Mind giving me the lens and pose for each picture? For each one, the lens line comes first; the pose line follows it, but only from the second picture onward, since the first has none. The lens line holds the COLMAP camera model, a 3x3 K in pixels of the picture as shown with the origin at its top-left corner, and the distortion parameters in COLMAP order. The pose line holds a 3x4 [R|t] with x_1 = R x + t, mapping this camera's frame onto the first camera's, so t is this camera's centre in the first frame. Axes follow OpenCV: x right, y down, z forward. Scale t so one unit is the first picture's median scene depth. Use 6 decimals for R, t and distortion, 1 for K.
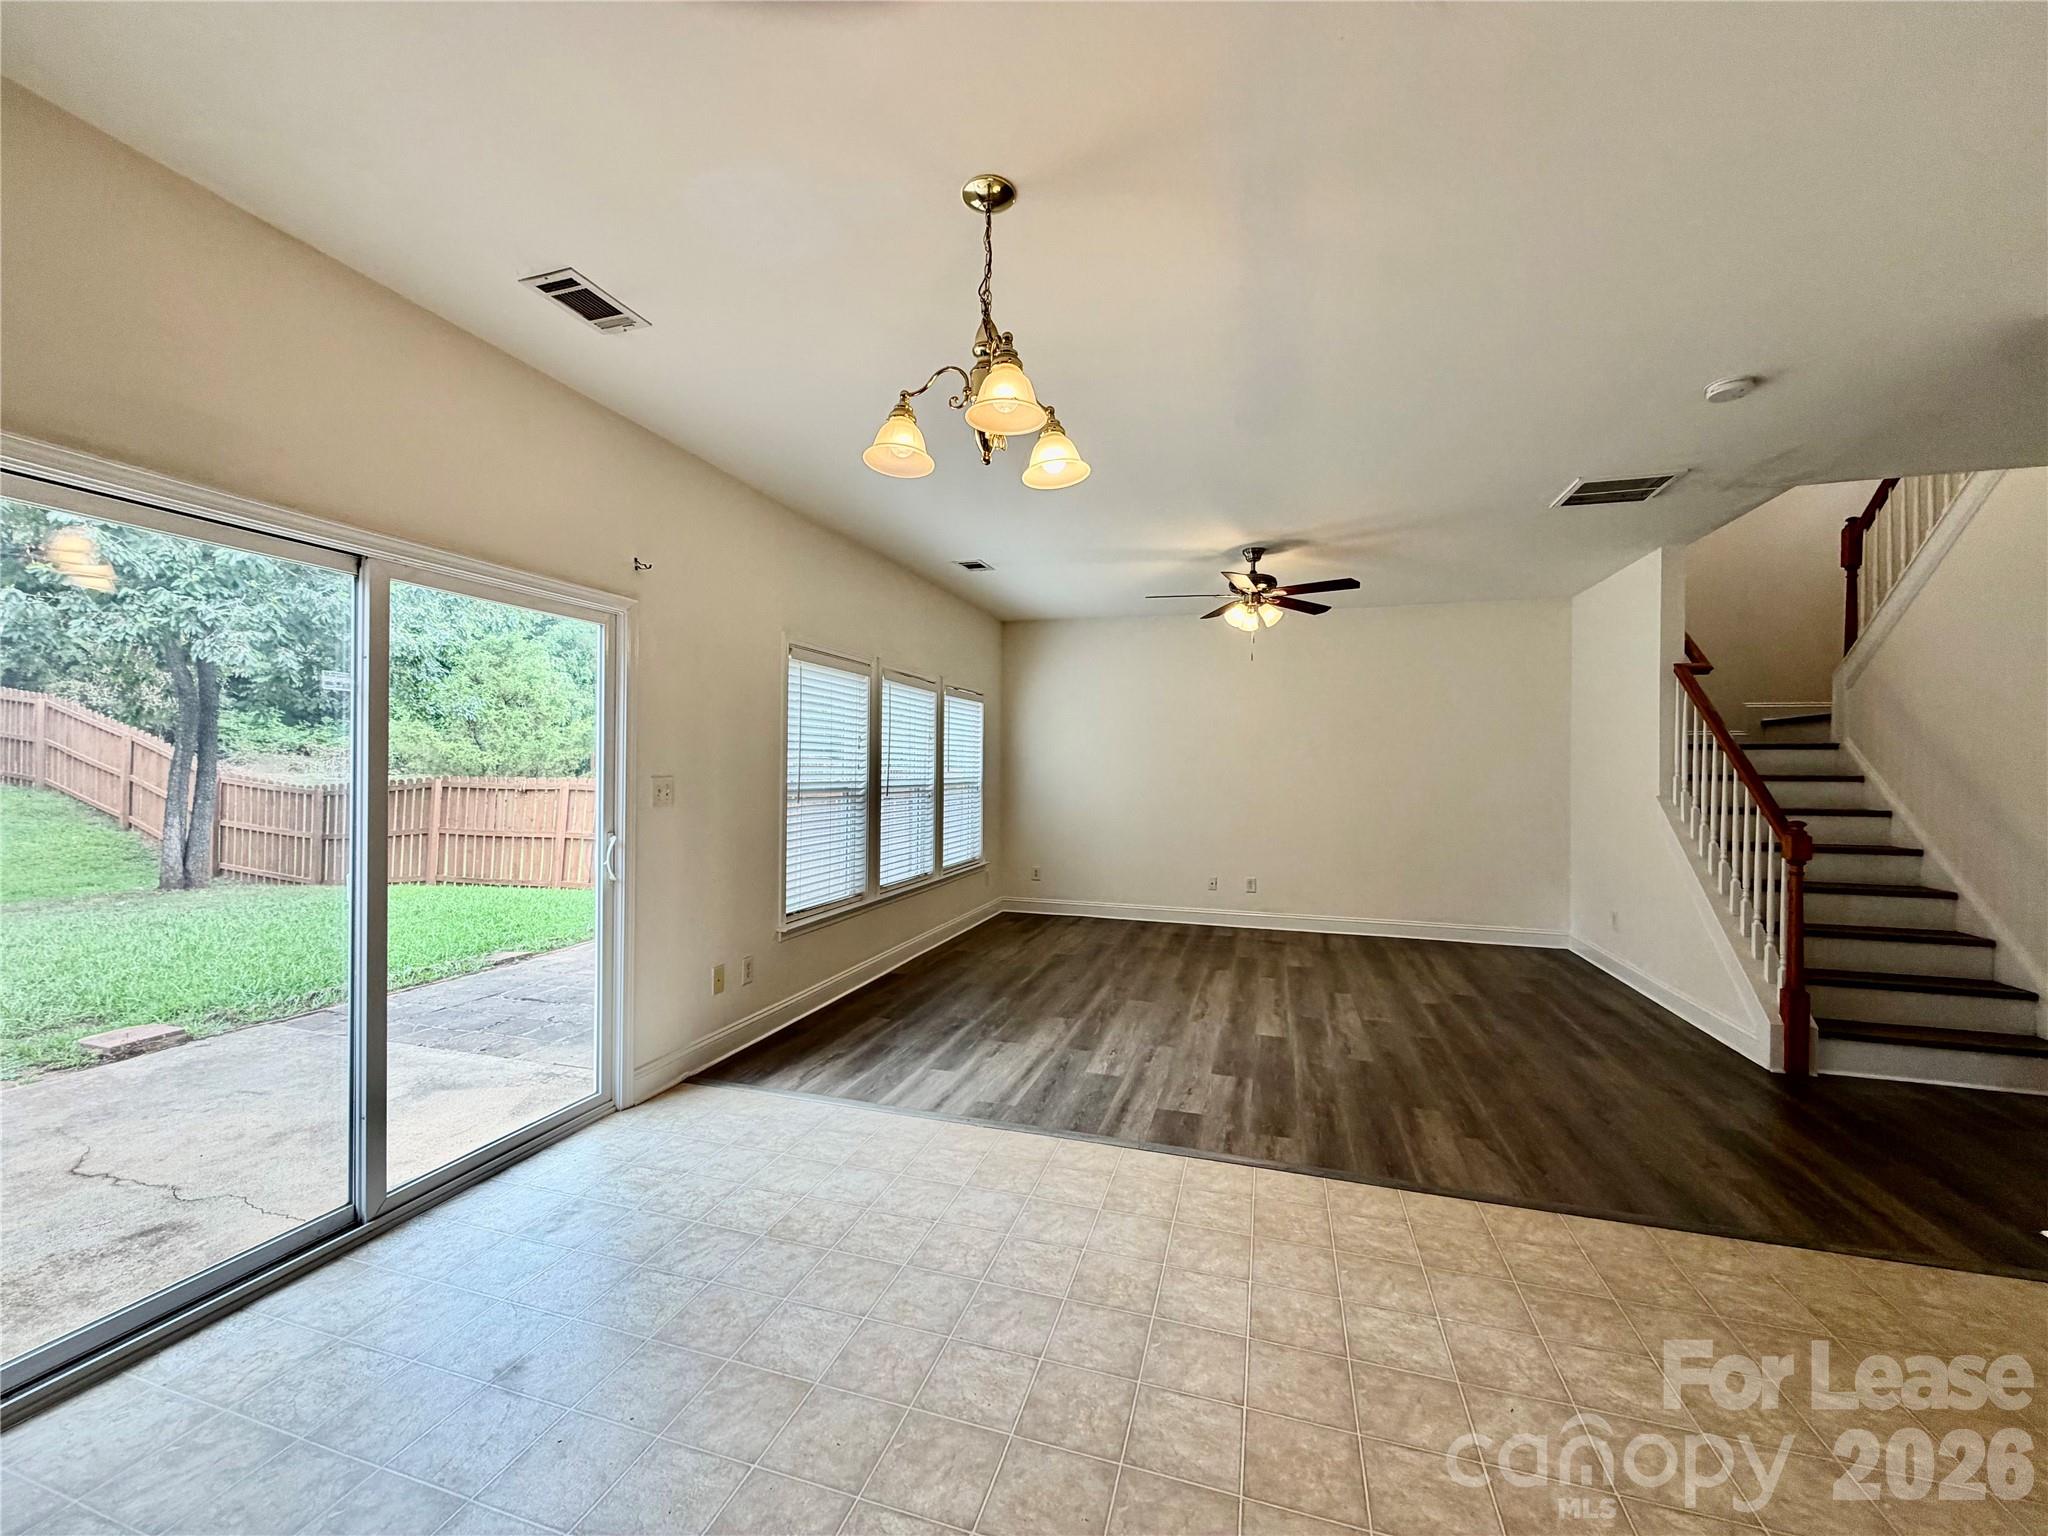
lens RADIAL K [[822.9, 0, 1024.0], [0, 822.9, 768.0], [0, 0, 1]] dist [-0.000591, -0.000223]
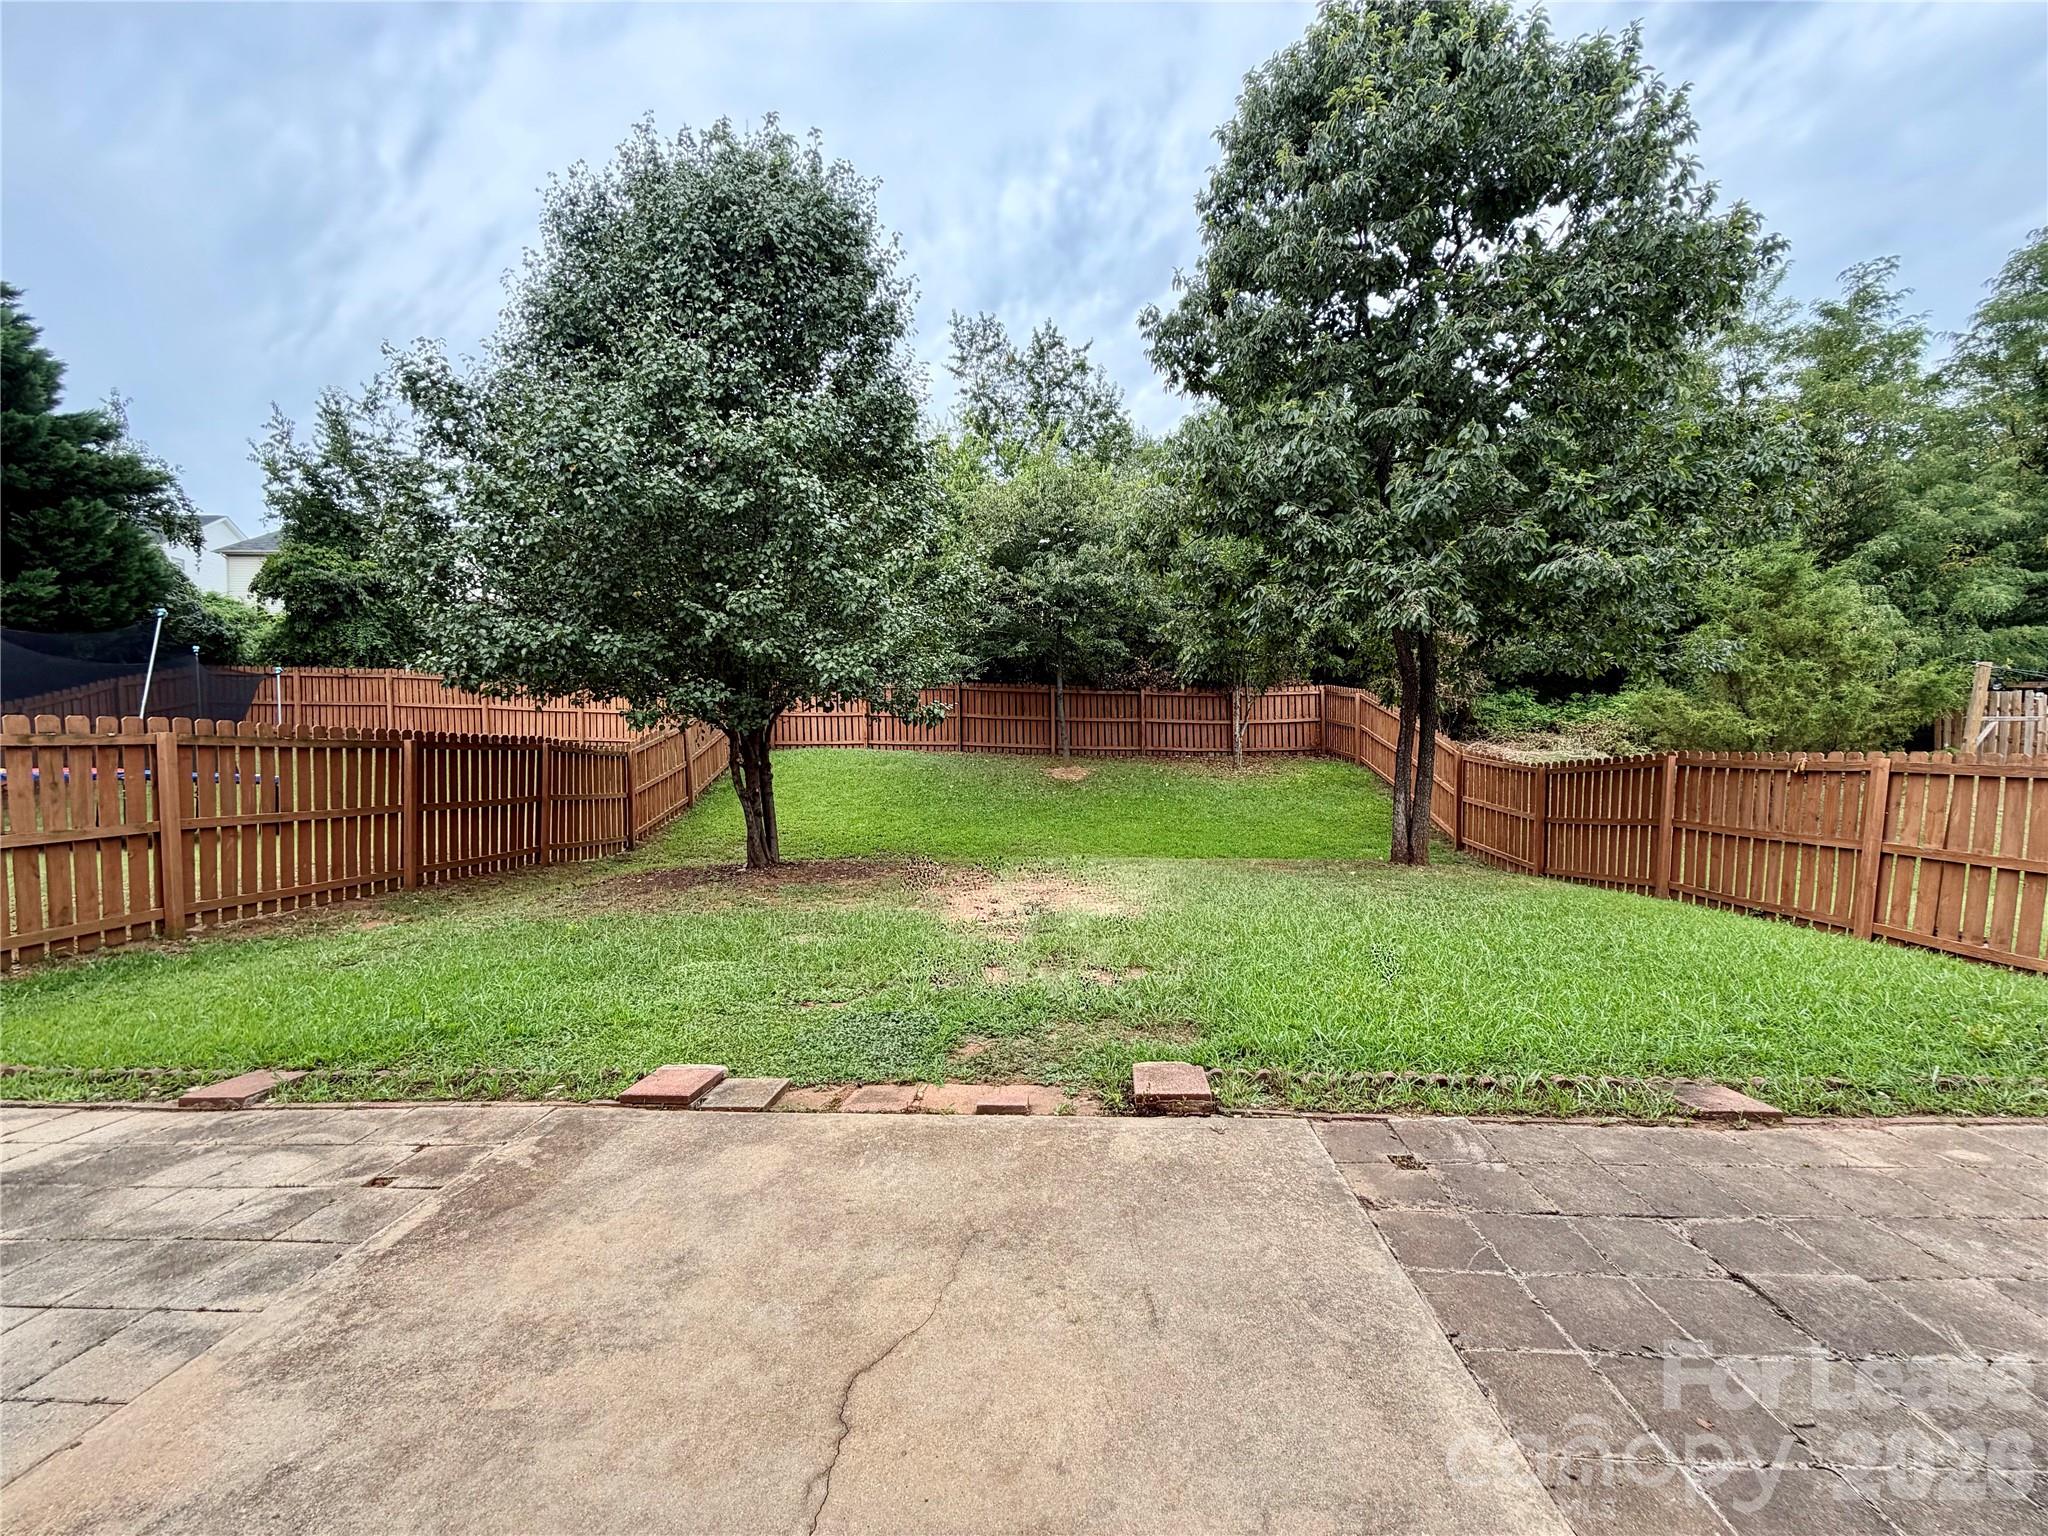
lens RADIAL K [[822.9, 0, 1024.0], [0, 822.9, 768.0], [0, 0, 1]] dist [-0.000591, -0.000223]
pose [[0.247787, 0.010390, -0.968759, -0.112147], [0.015527, 0.999771, 0.014694, 0.004377], [0.968690, -0.018683, 0.247569, 0.209167]]
